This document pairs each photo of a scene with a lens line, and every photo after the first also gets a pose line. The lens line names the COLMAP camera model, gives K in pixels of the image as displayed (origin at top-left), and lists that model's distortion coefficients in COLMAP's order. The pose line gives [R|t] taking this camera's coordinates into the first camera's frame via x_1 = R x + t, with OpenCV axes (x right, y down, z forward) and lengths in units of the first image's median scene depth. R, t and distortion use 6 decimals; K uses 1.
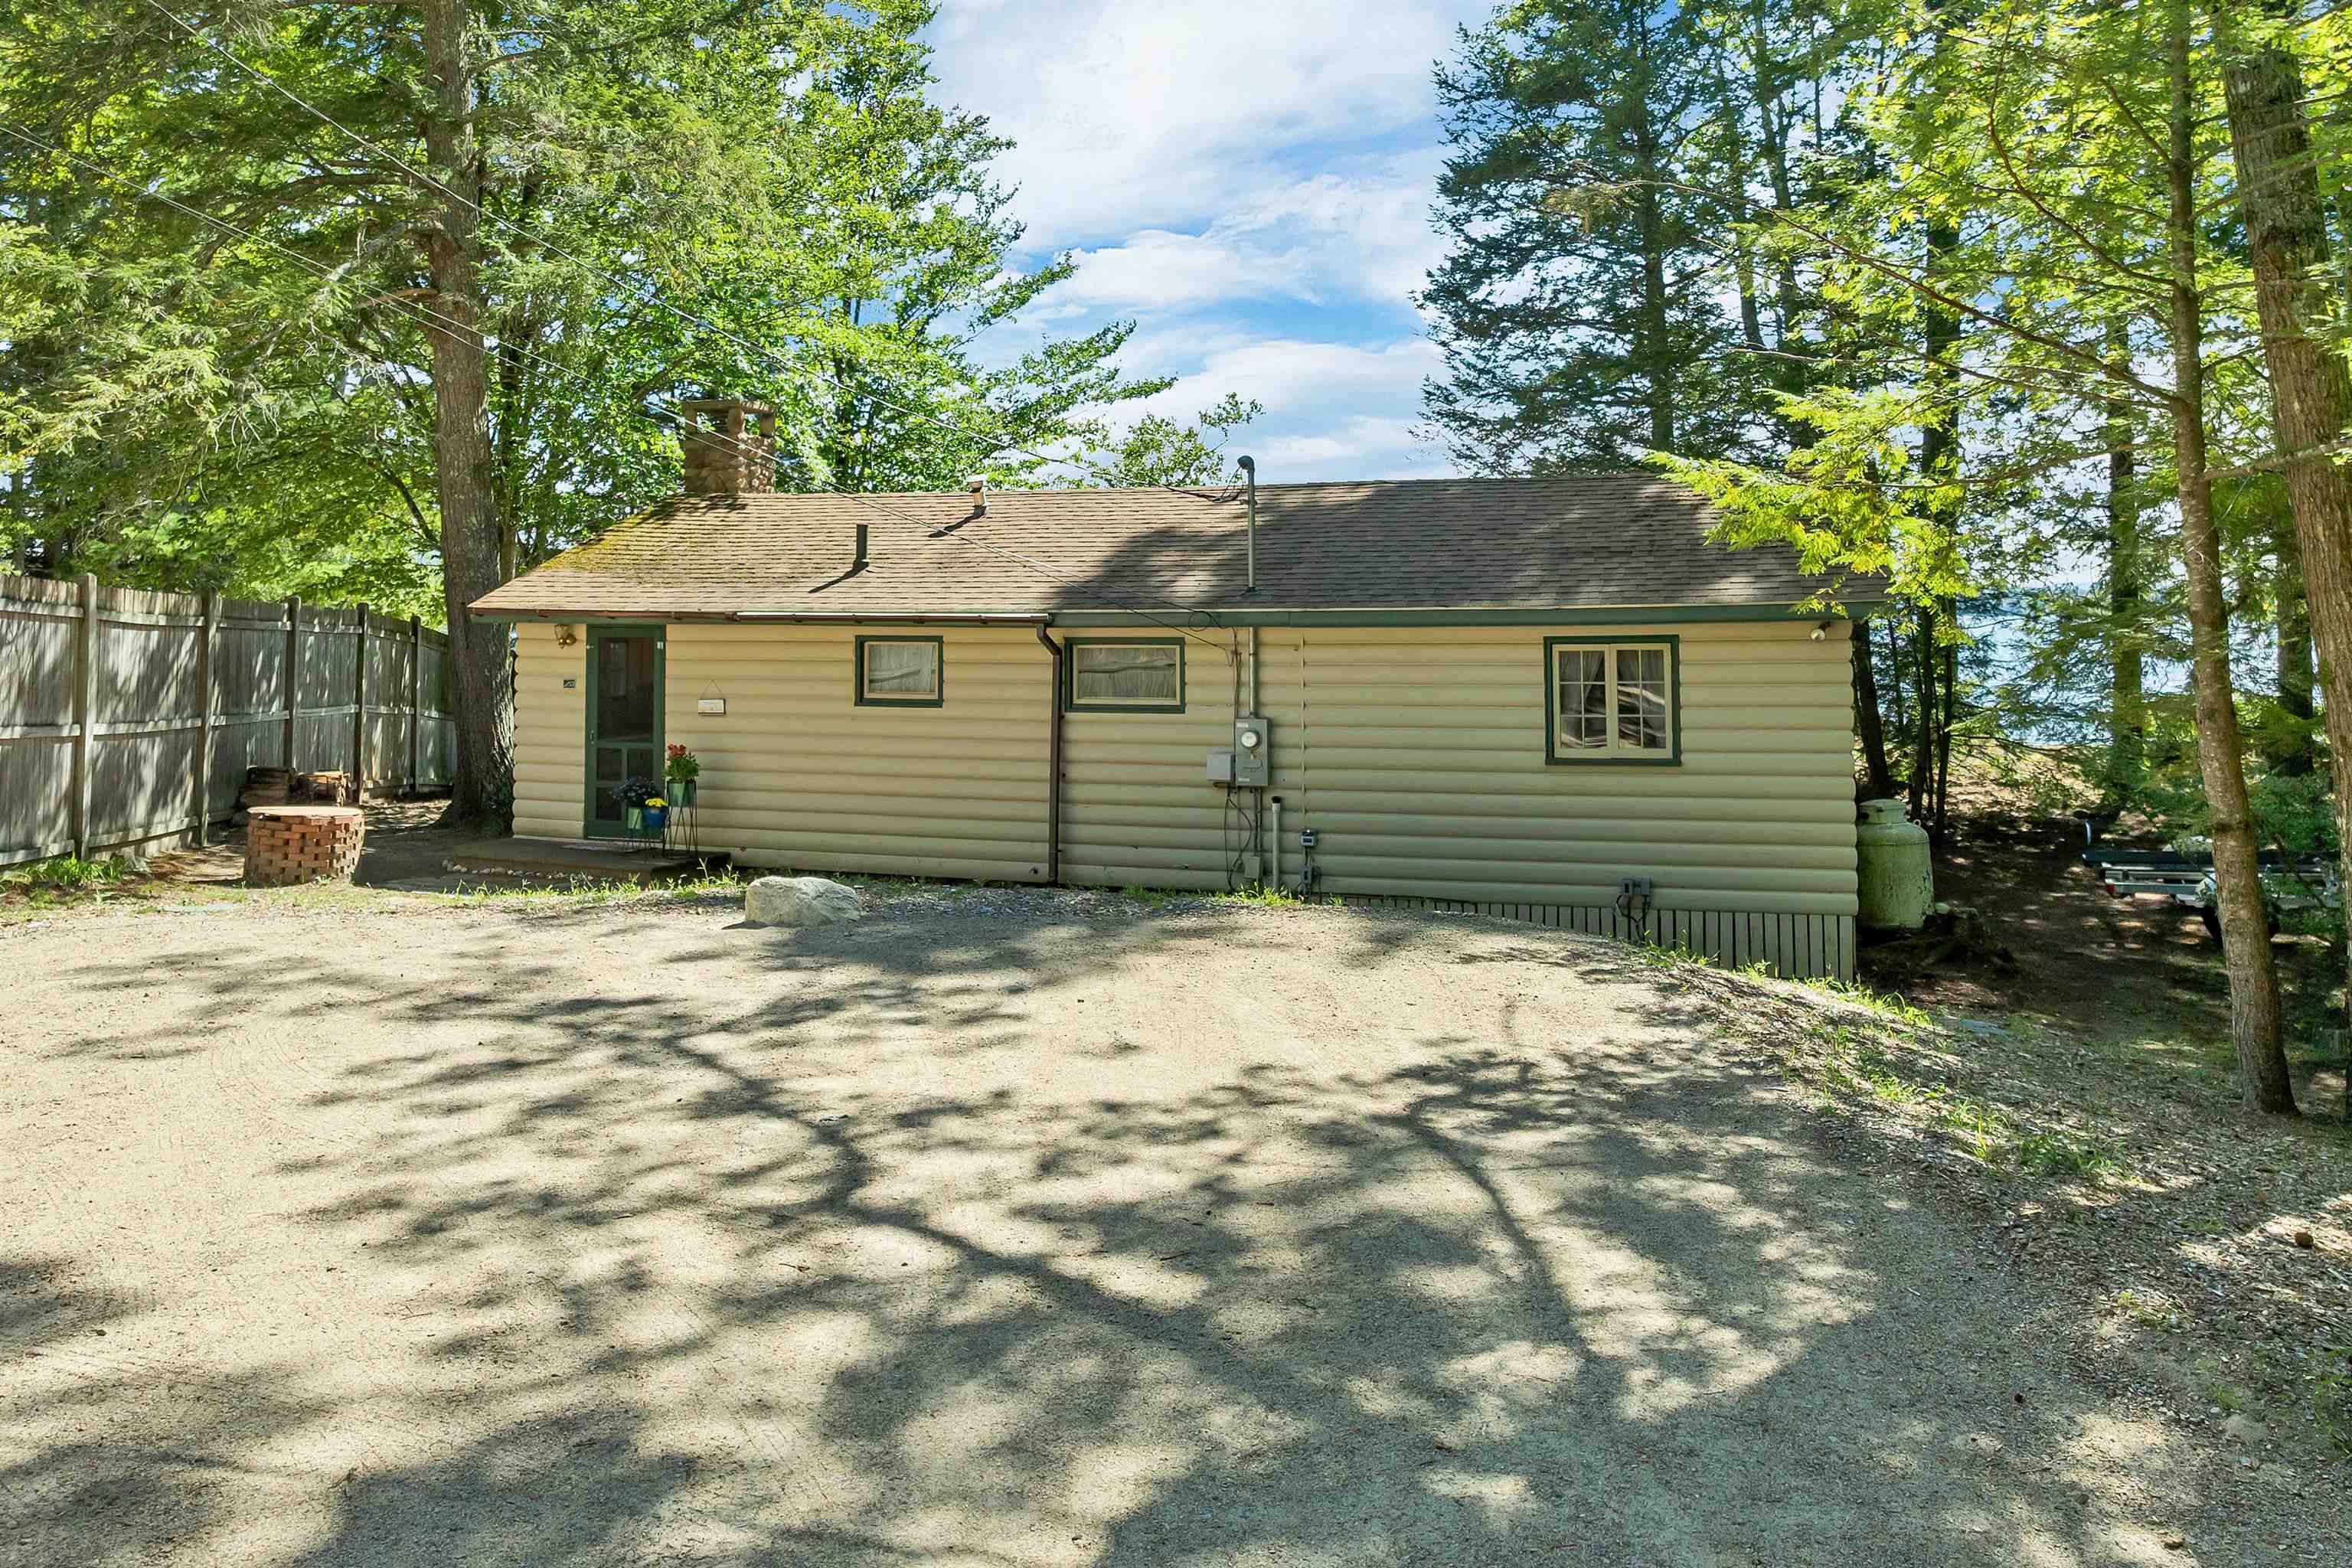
lens RADIAL K [[1737.7, 0, 1135.1], [0, 1737.7, 522.7], [0, 0, 1]] dist [-0.036378, 0.001540]
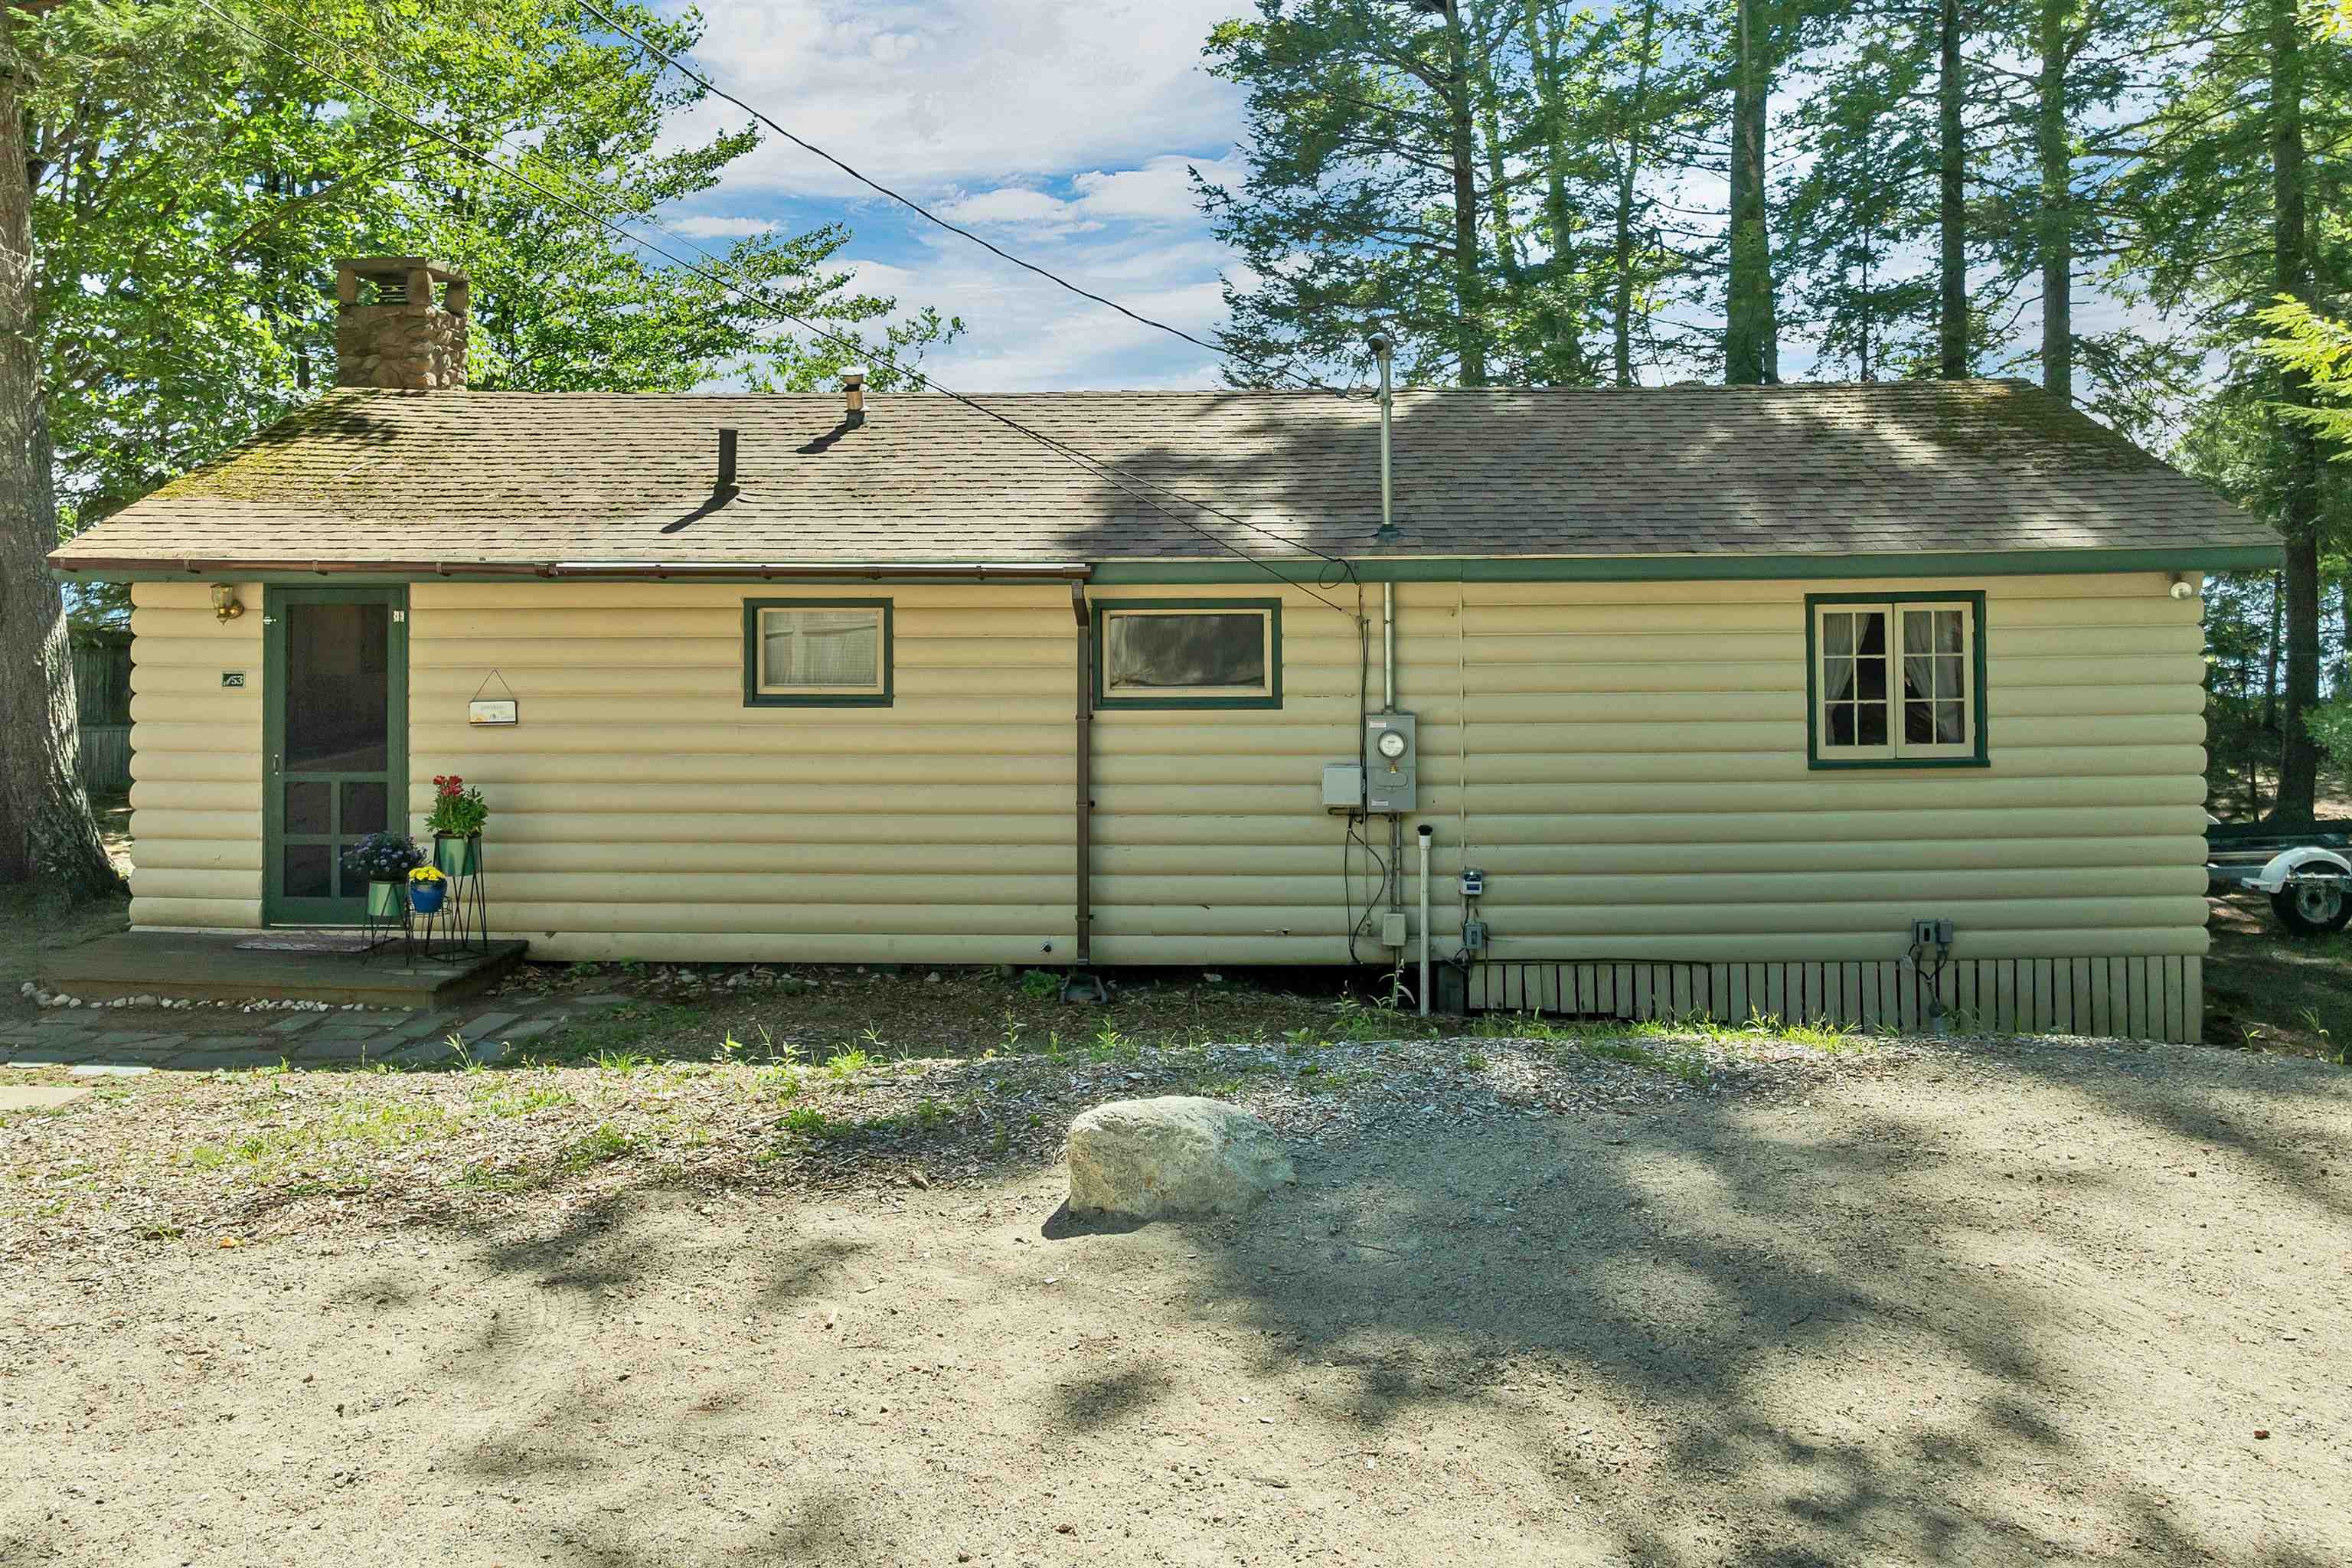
lens RADIAL K [[1737.7, 0, 1135.1], [0, 1737.7, 522.7], [0, 0, 1]] dist [-0.036378, 0.001540]
pose [[0.955470, 0.004990, 0.295045, -0.213809], [-0.012833, 0.999614, 0.024652, 0.018960], [-0.294808, -0.027340, 0.955165, 0.340590]]
